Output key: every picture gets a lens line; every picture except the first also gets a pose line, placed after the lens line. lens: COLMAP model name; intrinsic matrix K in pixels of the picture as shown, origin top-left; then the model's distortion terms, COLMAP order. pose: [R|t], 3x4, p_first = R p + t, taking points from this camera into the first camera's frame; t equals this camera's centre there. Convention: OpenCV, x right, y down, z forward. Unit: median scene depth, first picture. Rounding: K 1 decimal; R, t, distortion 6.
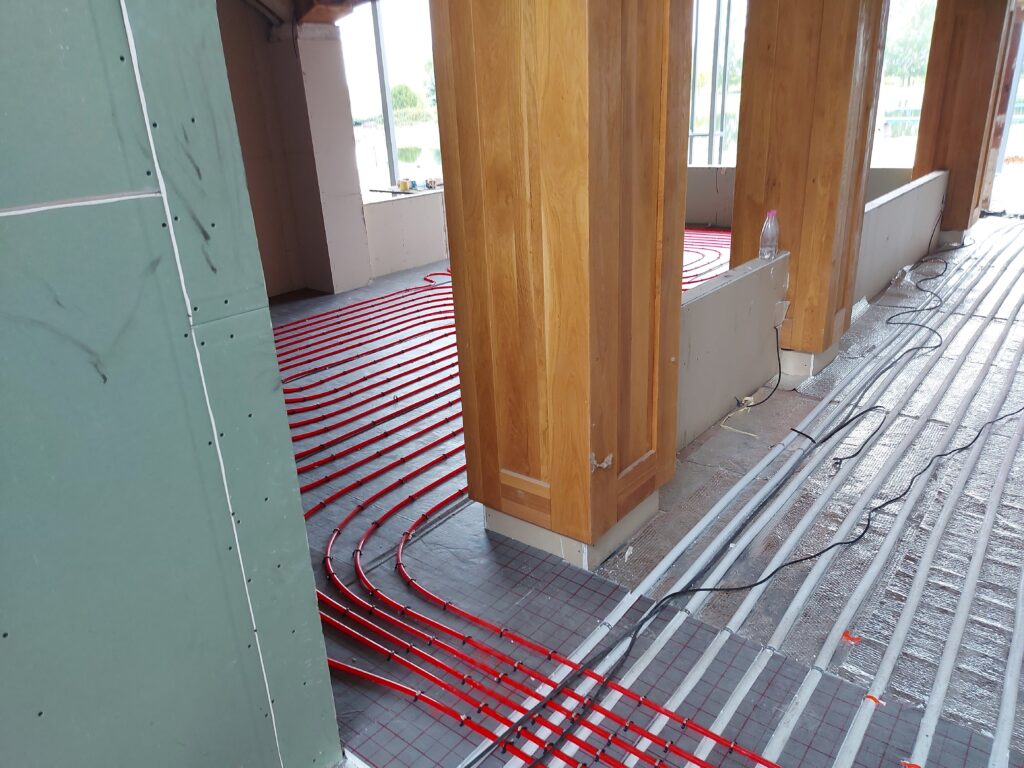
lens RADIAL K [[731.1, 0, 512.0], [0, 731.1, 384.0], [0, 0, 1]] dist [0.104465, -0.129939]
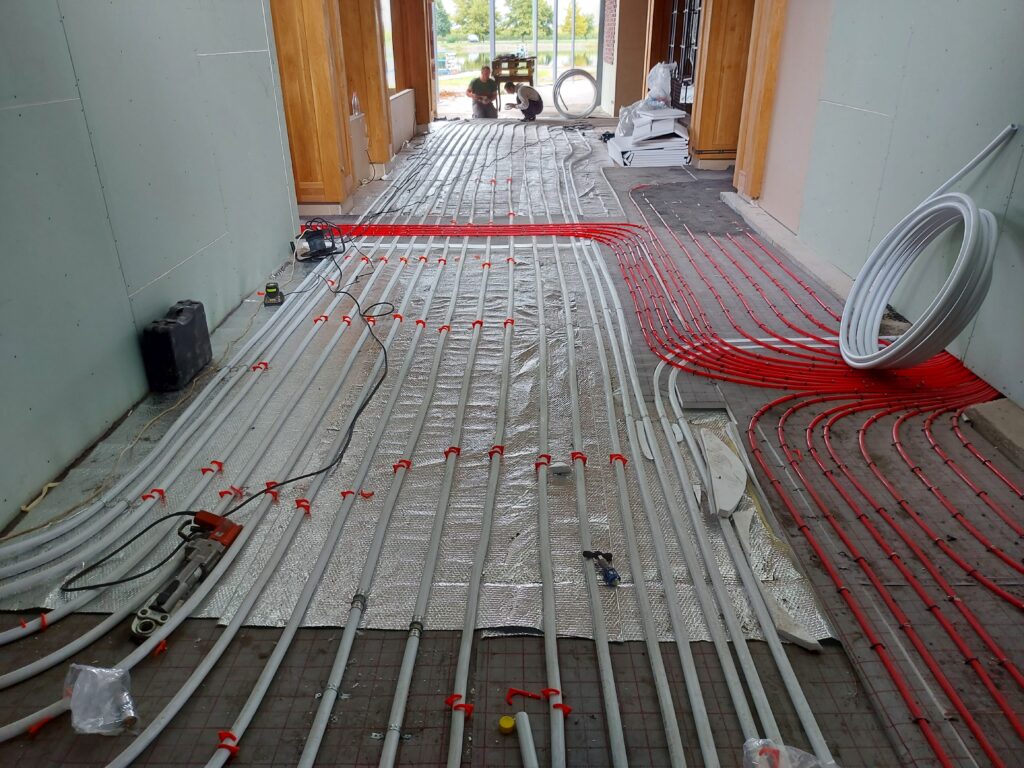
lens RADIAL K [[727.1, 0, 512.0], [0, 727.1, 384.0], [0, 0, 1]] dist [0.030255, -0.000867]
pose [[0.791668, -0.230413, 0.565837, -0.726214], [0.196694, 0.972969, 0.121004, 0.449844], [-0.578423, 0.015501, 0.815589, -1.048919]]
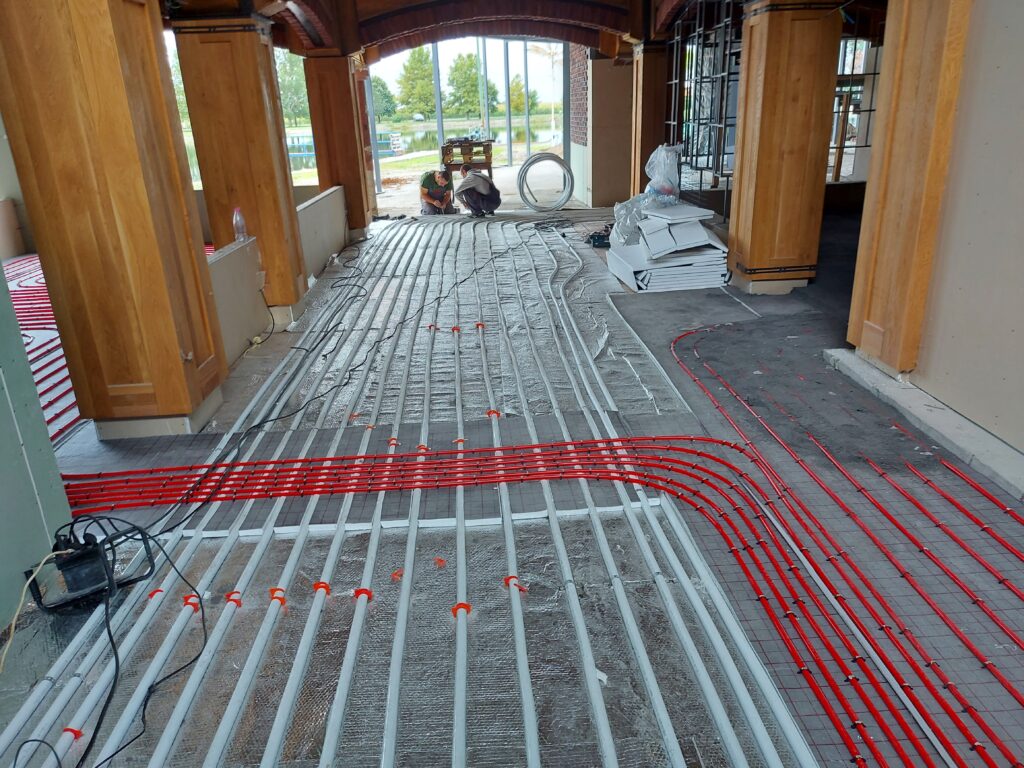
lens RADIAL K [[731.1, 0, 512.0], [0, 731.1, 384.0], [0, 0, 1]] dist [0.104465, -0.129939]
pose [[0.747716, -0.215651, 0.628025, -0.233198], [0.243703, 0.968916, 0.042558, 0.170132], [-0.617681, 0.121230, 0.777029, -0.411553]]
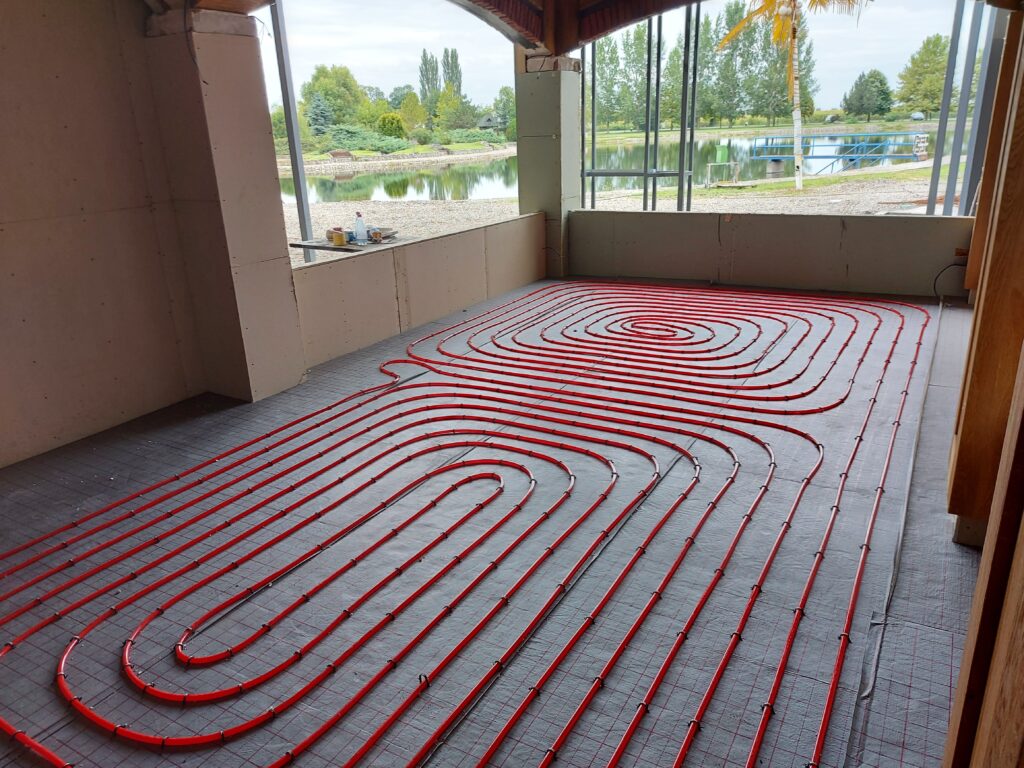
lens RADIAL K [[731.1, 0, 512.0], [0, 731.1, 384.0], [0, 0, 1]] dist [0.104465, -0.129939]
pose [[0.988818, -0.033582, 0.145296, -0.186597], [0.039206, 0.998582, -0.036017, -0.190396], [-0.143880, 0.041311, 0.988732, 0.518846]]
